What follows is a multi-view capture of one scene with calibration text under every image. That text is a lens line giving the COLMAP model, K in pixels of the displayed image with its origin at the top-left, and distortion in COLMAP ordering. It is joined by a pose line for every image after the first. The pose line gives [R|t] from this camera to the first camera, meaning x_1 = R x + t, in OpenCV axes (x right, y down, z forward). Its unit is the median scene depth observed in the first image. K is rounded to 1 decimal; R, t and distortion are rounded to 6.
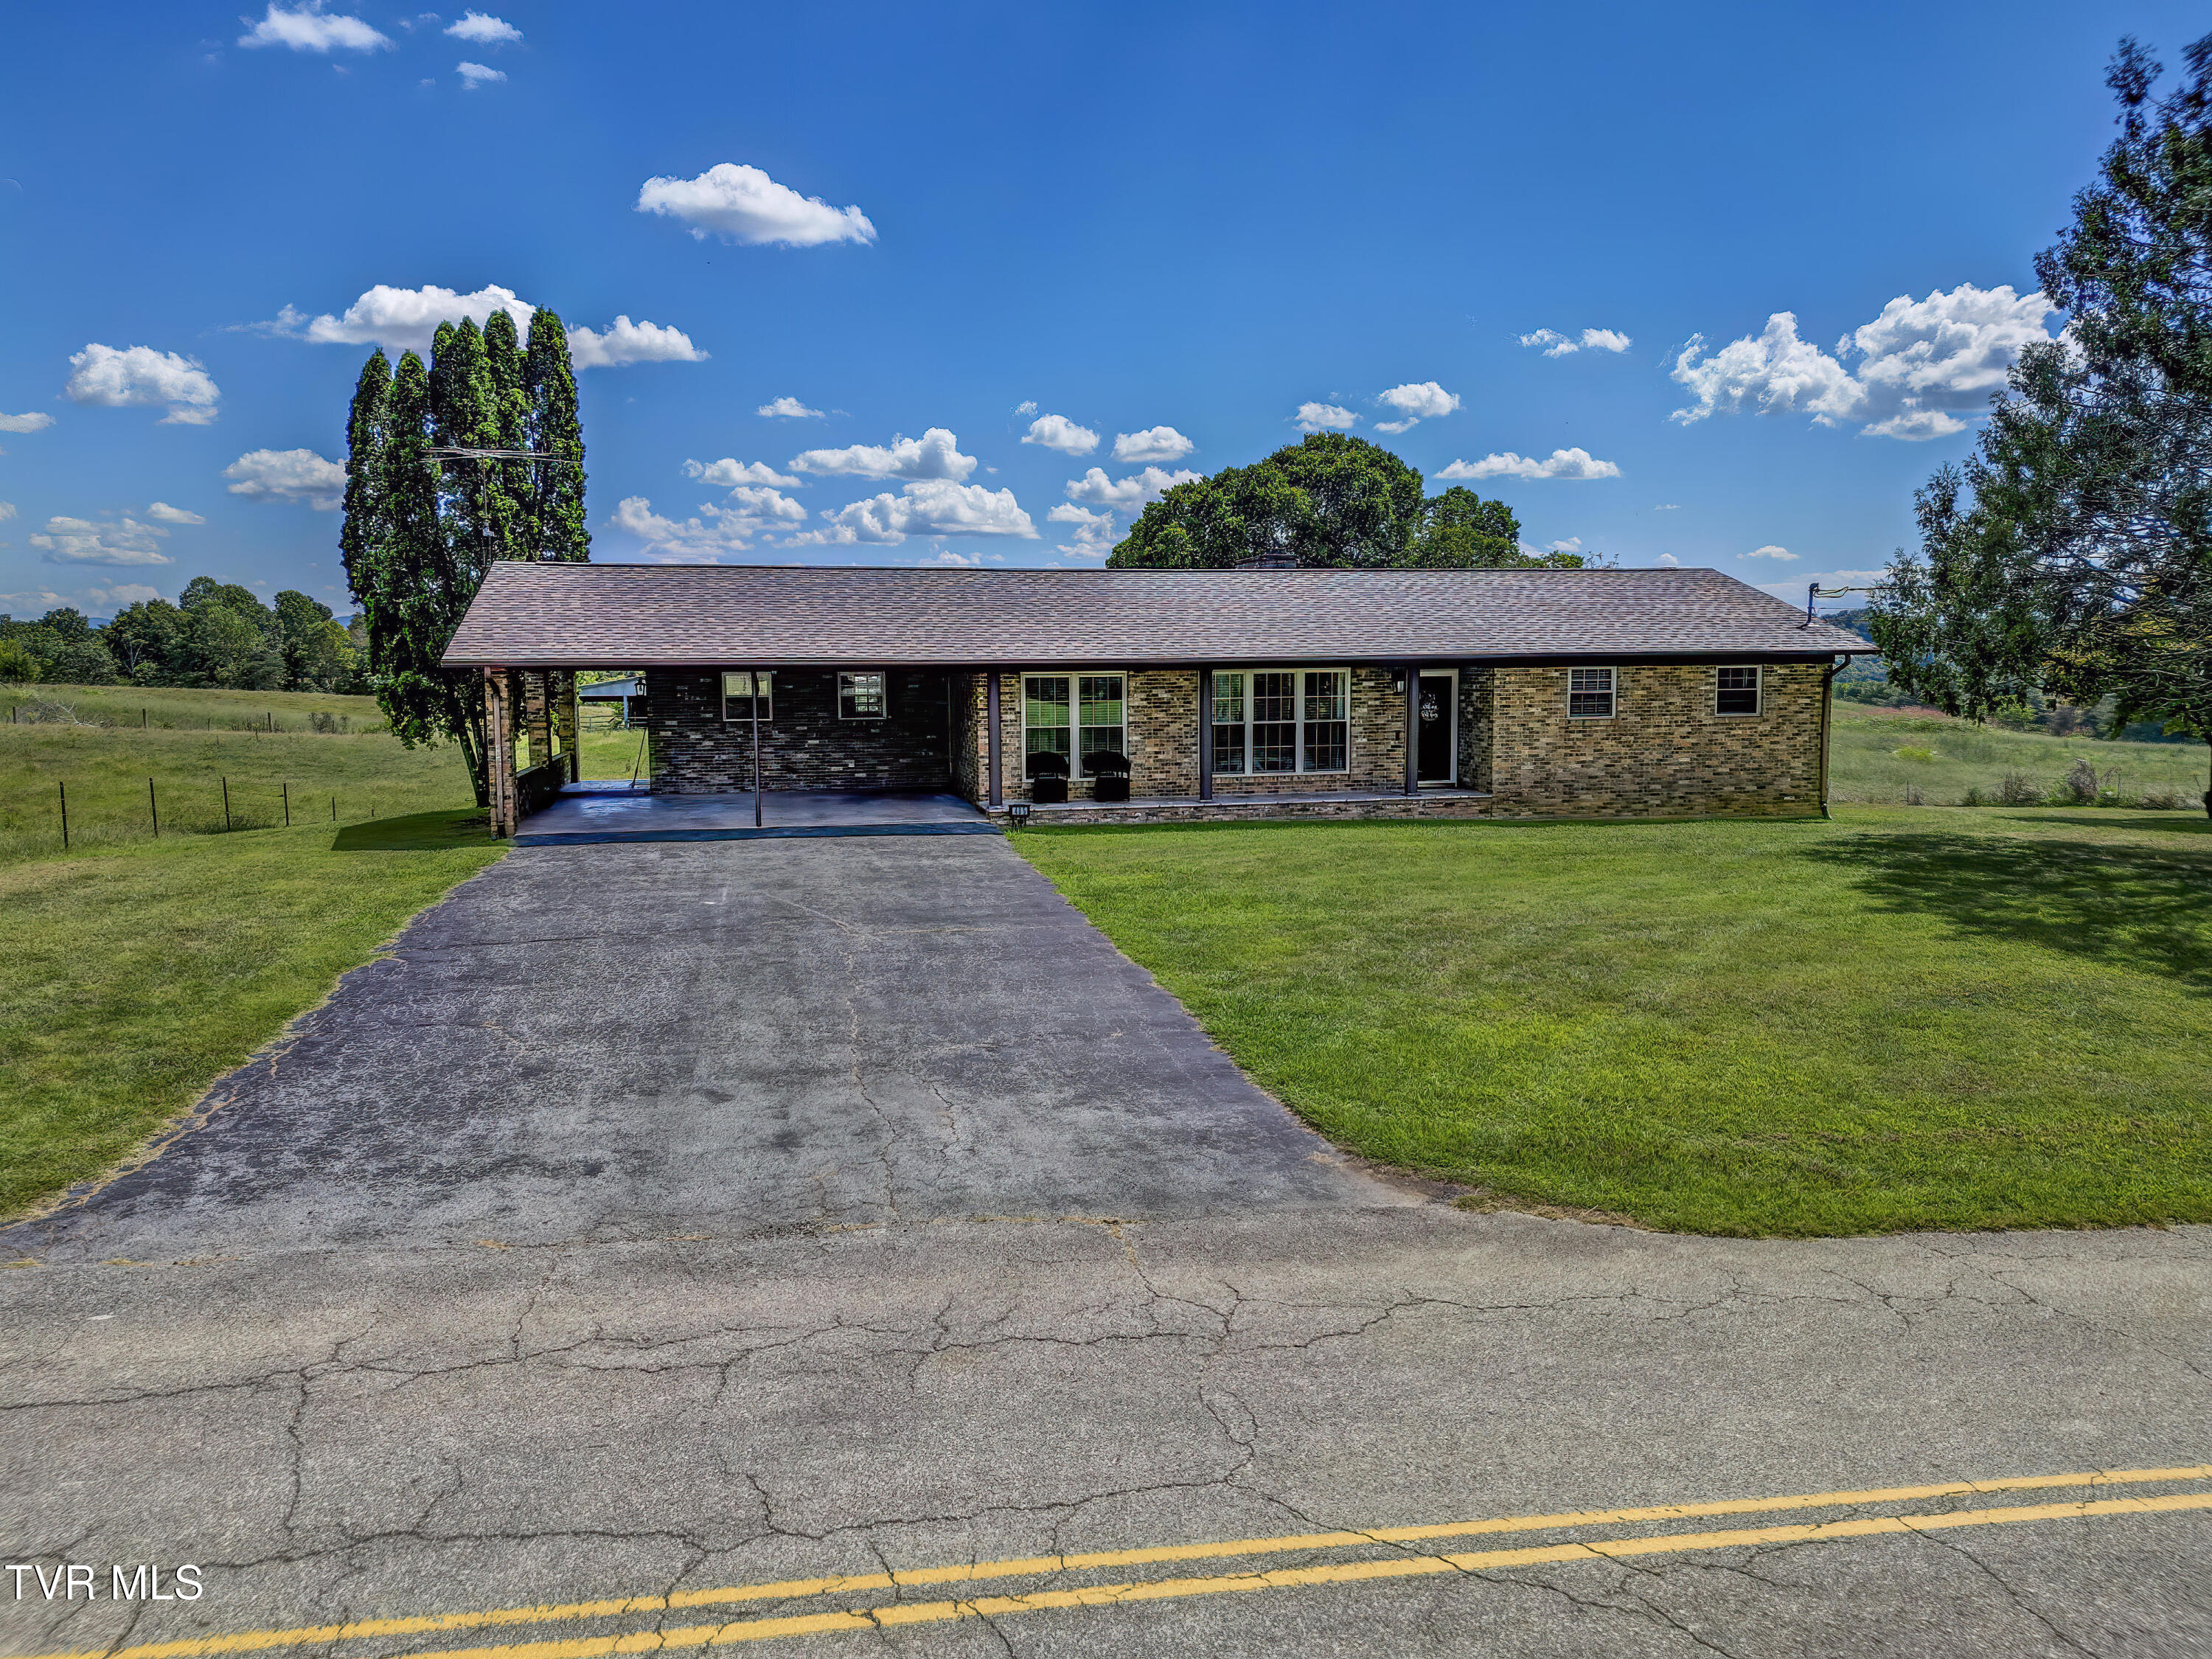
lens RADIAL K [[1567.6, 0, 1104.2], [0, 1567.6, 826.4], [0, 0, 1]] dist [0.057972, -0.044636]
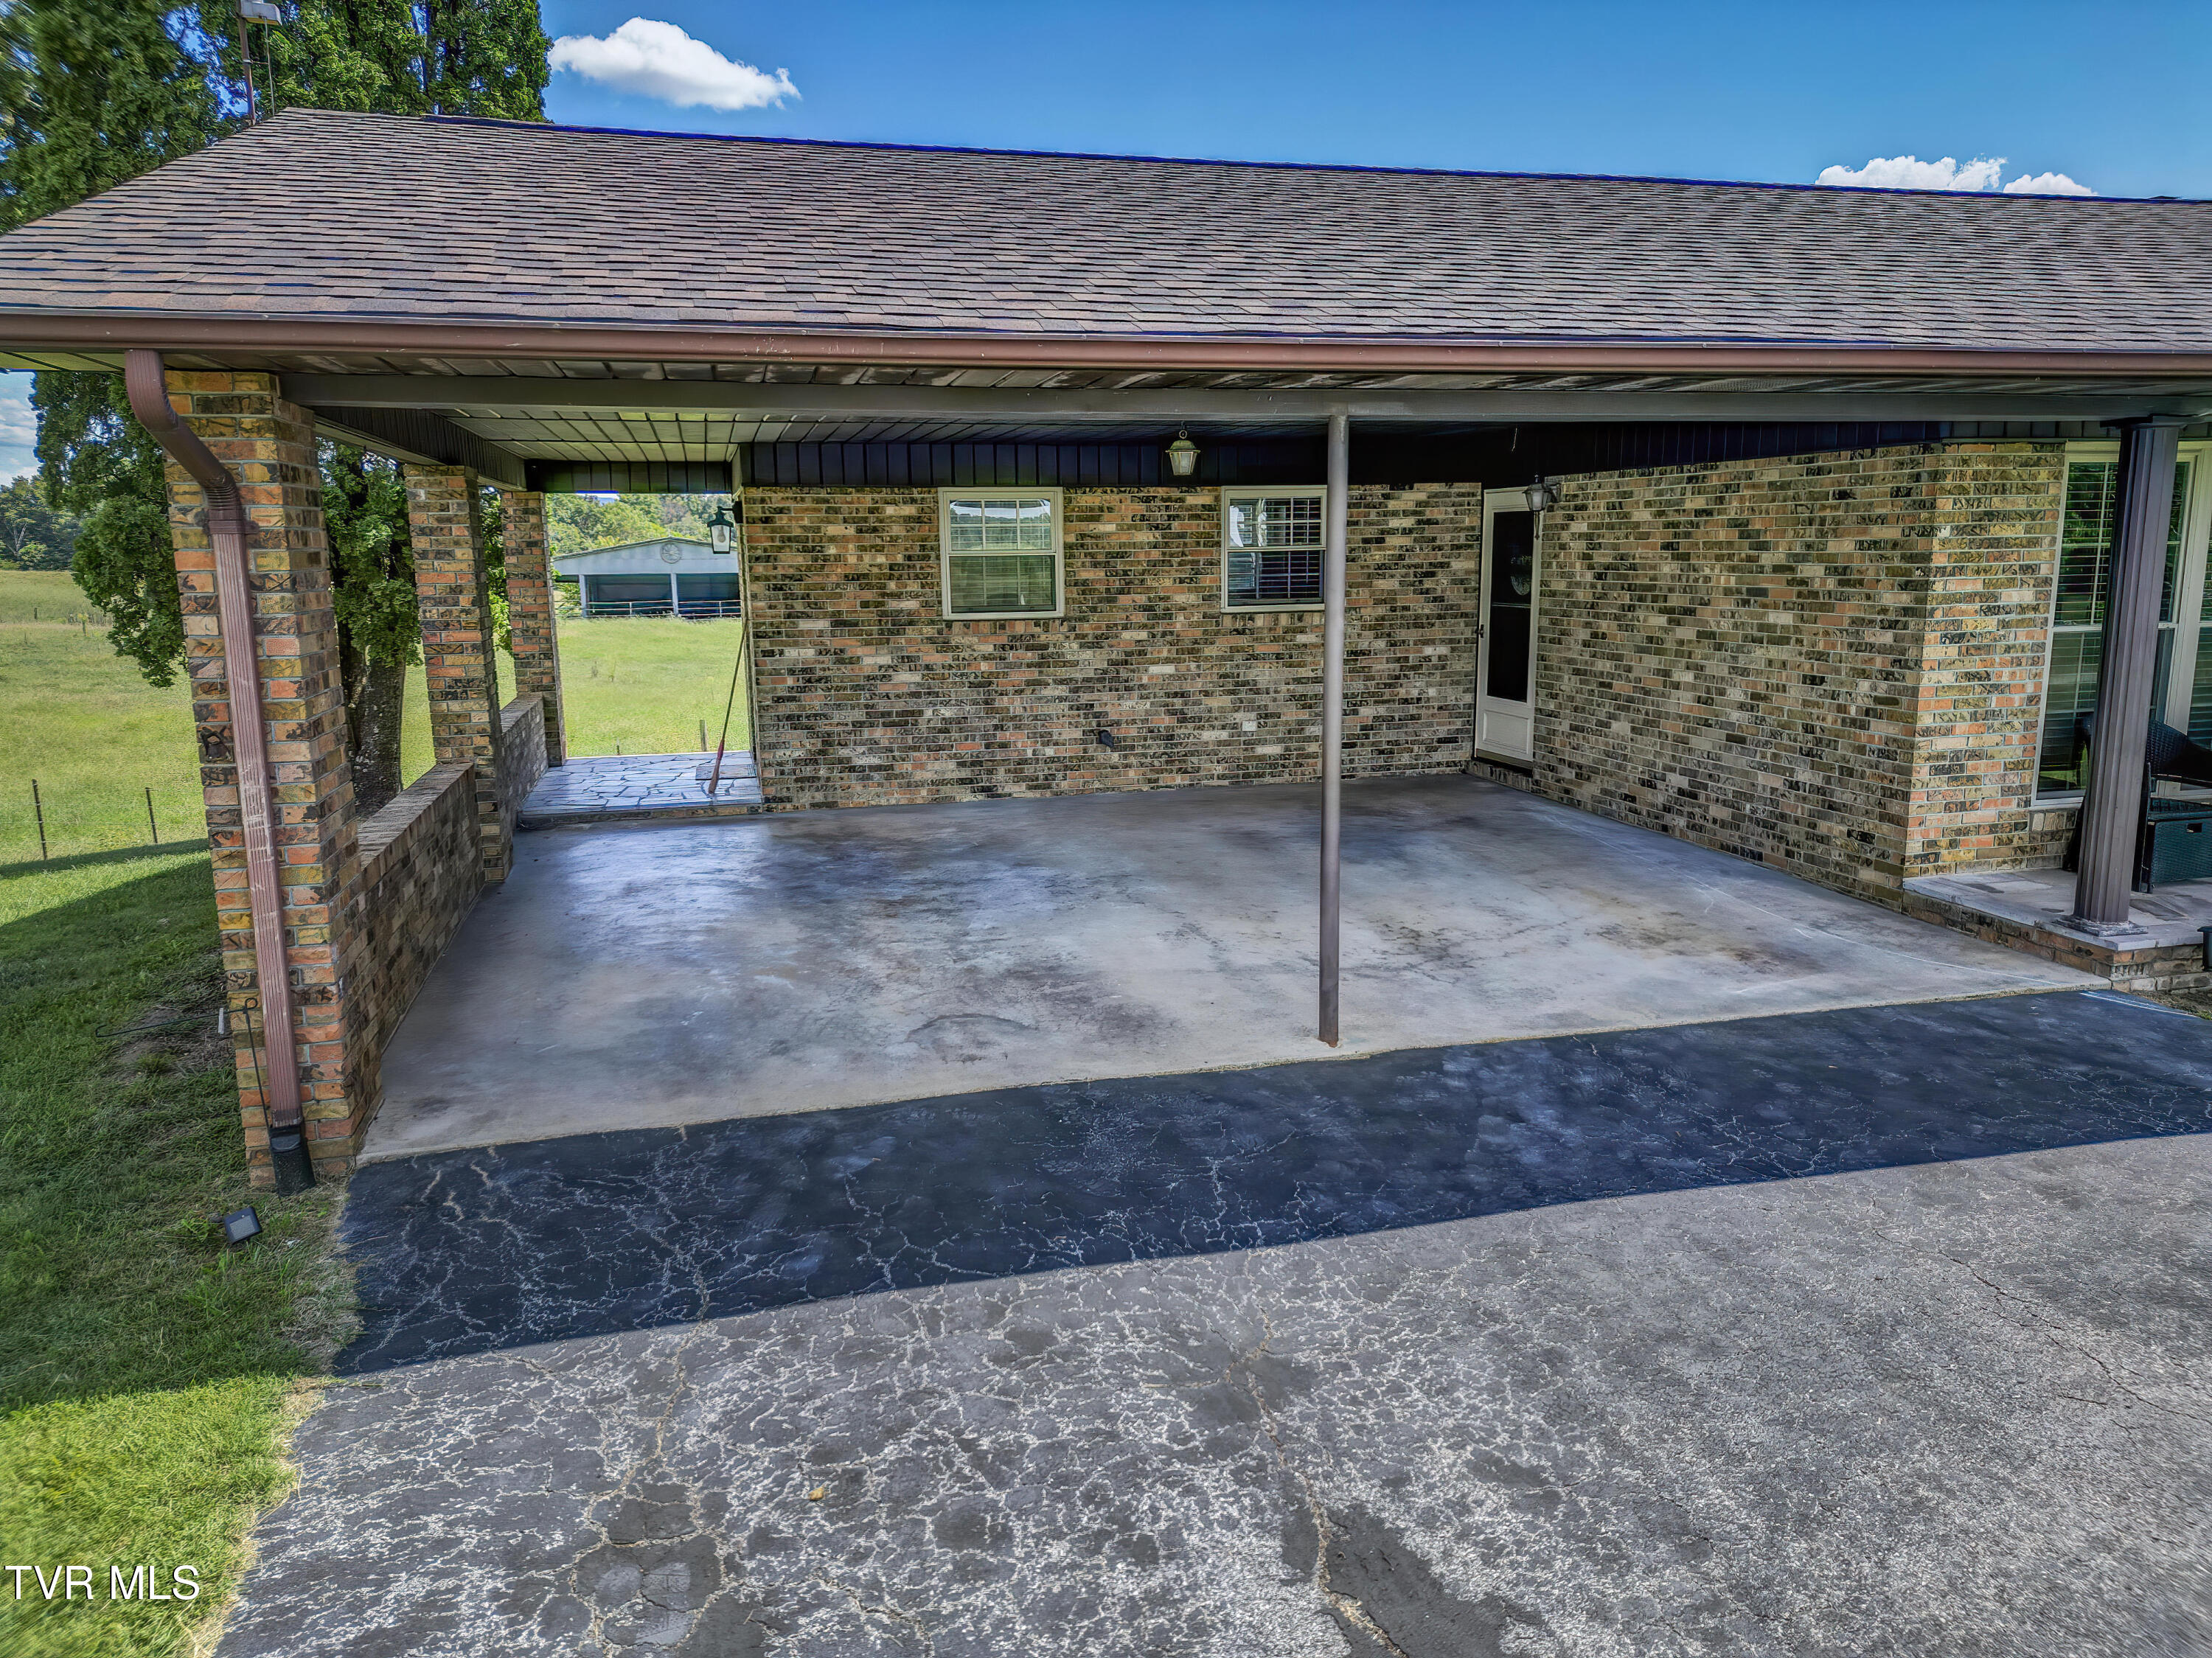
lens RADIAL K [[1567.5, 0, 1108.3], [0, 1567.5, 826.1], [0, 0, 1]] dist [0.057972, -0.044636]
pose [[0.999339, -0.011710, 0.034403, -0.215758], [0.009124, 0.997188, 0.074390, -0.044565], [-0.035177, -0.074027, 0.996636, 0.610944]]
